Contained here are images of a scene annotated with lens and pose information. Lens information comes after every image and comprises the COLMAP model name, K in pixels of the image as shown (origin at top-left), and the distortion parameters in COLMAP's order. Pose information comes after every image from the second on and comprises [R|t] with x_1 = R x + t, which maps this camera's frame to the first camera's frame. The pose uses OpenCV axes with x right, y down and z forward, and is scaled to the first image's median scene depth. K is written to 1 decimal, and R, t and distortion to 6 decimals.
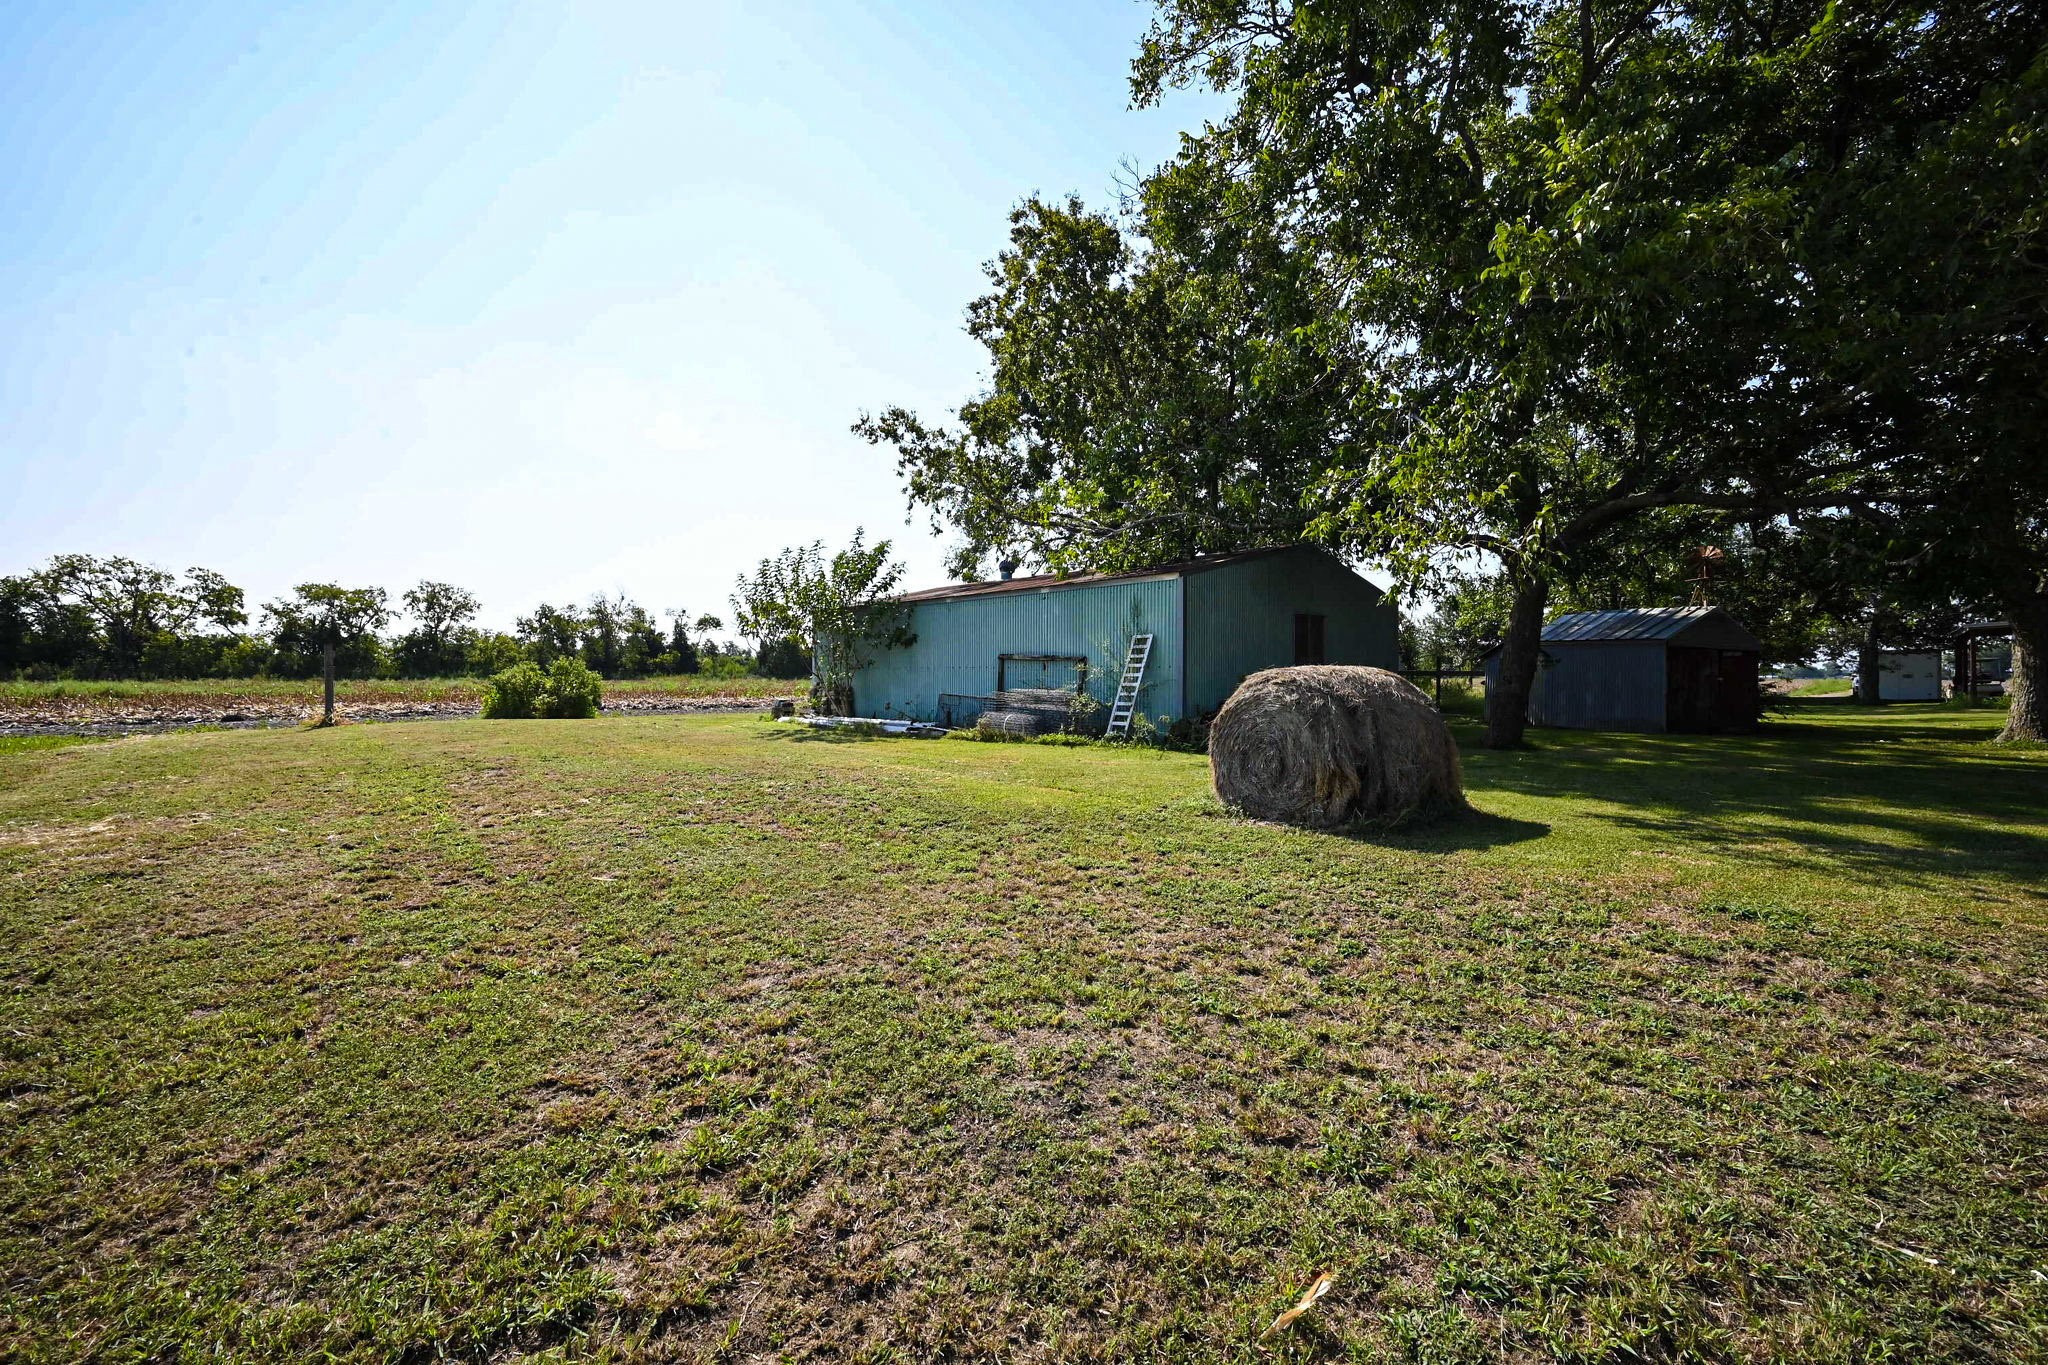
lens RADIAL K [[808.0, 0, 1024.3], [0, 808.0, 674.3], [0, 0, 1]] dist [-0.001580, -0.000477]
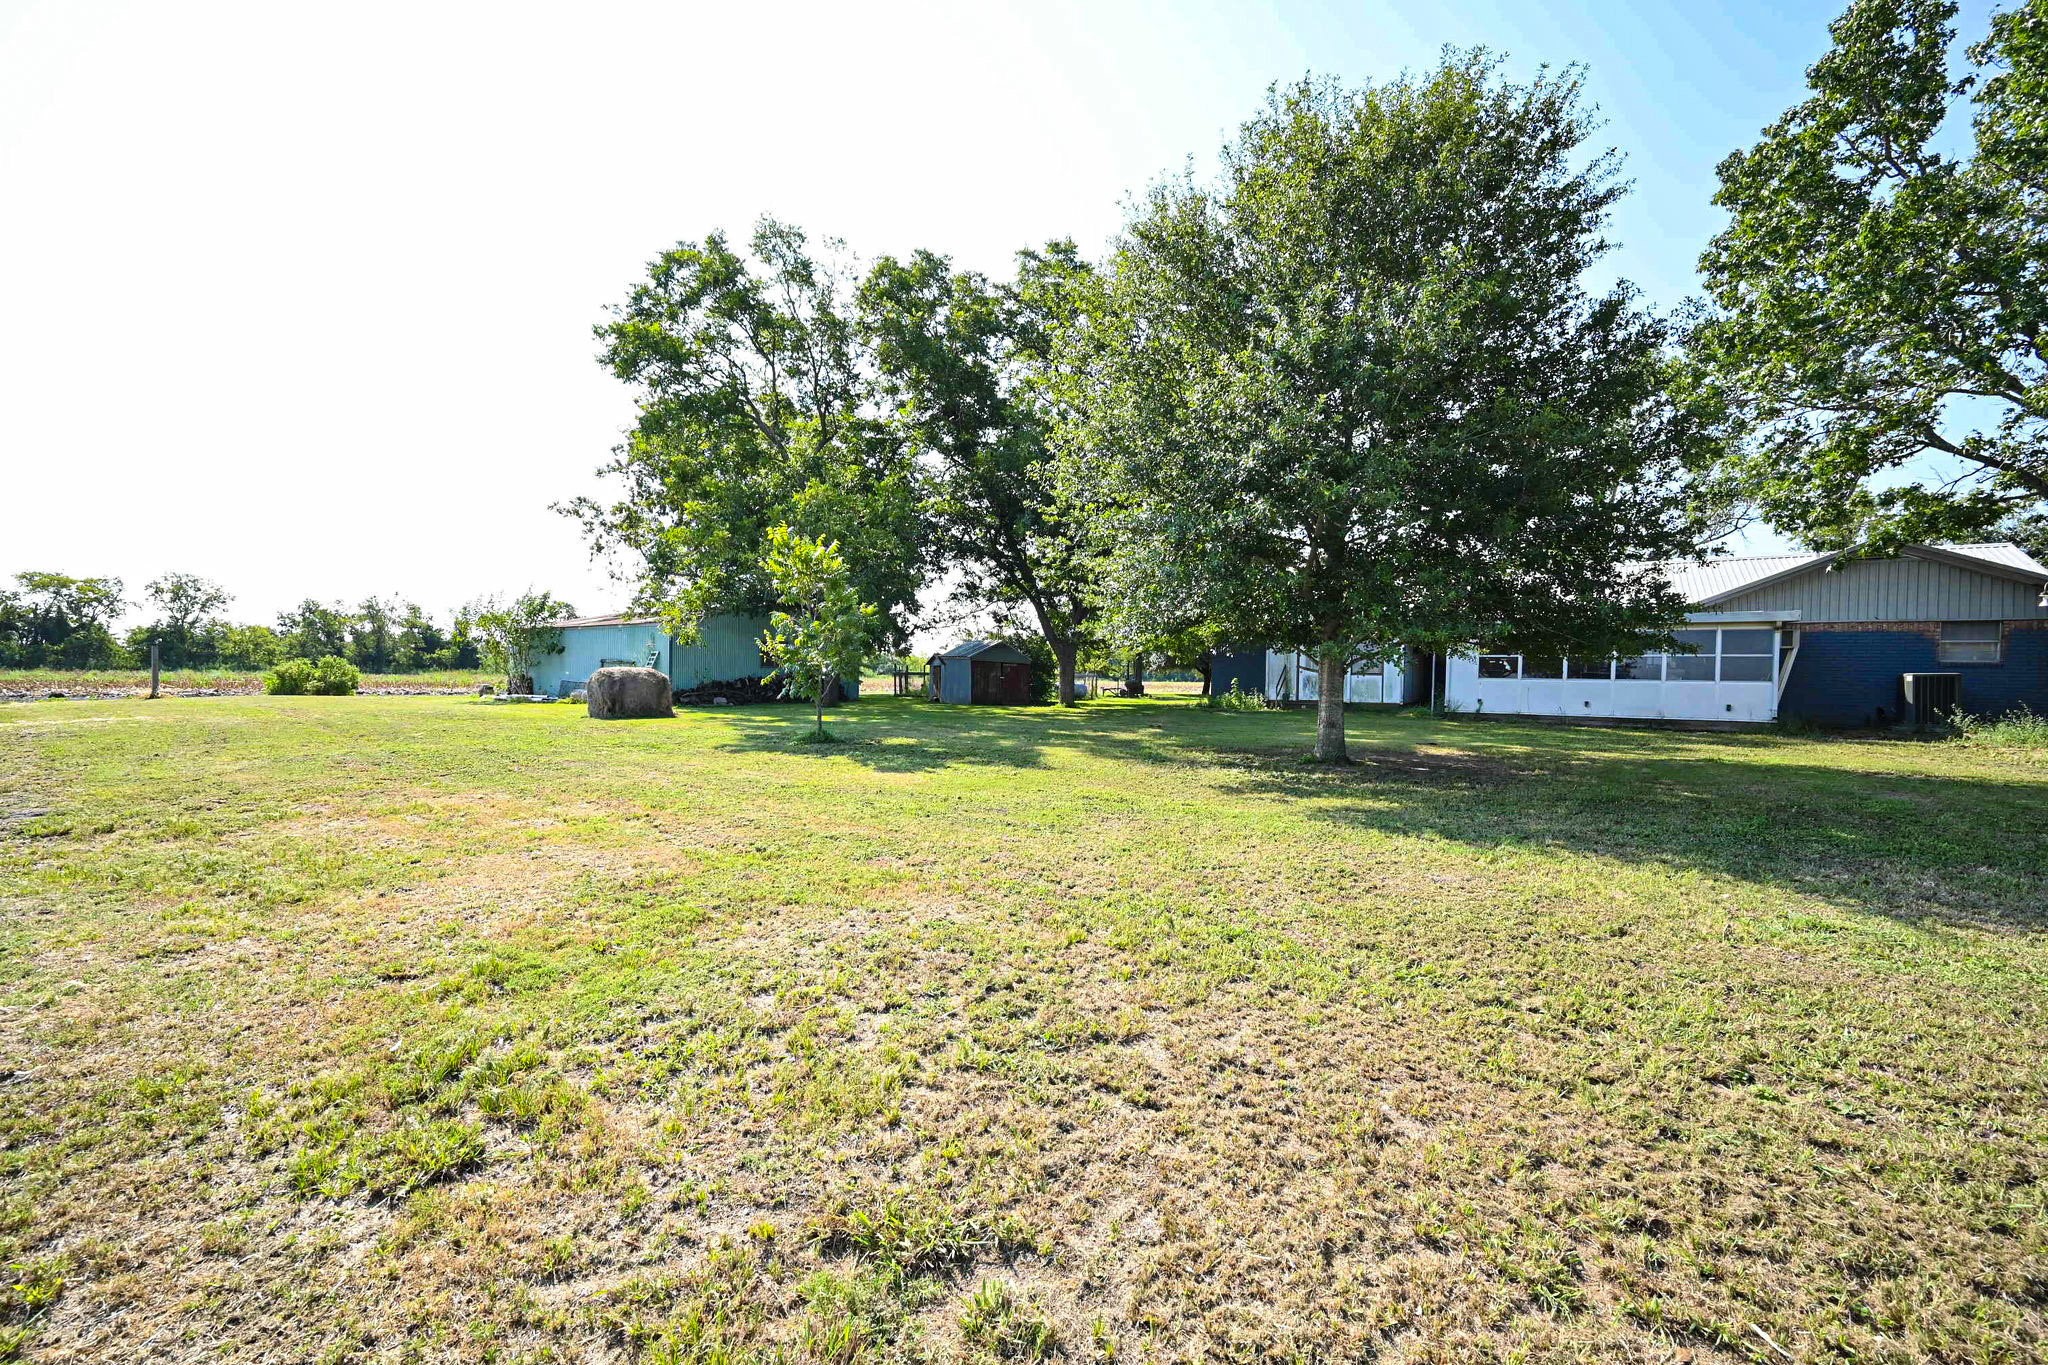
lens RADIAL K [[808.0, 0, 1028.8], [0, 808.0, 686.1], [0, 0, 1]] dist [-0.001580, -0.000477]
pose [[0.981009, 0.009118, 0.193746, 0.102946], [-0.011625, 0.999863, 0.011807, 0.000641], [-0.193612, -0.013835, 0.980981, -0.179413]]
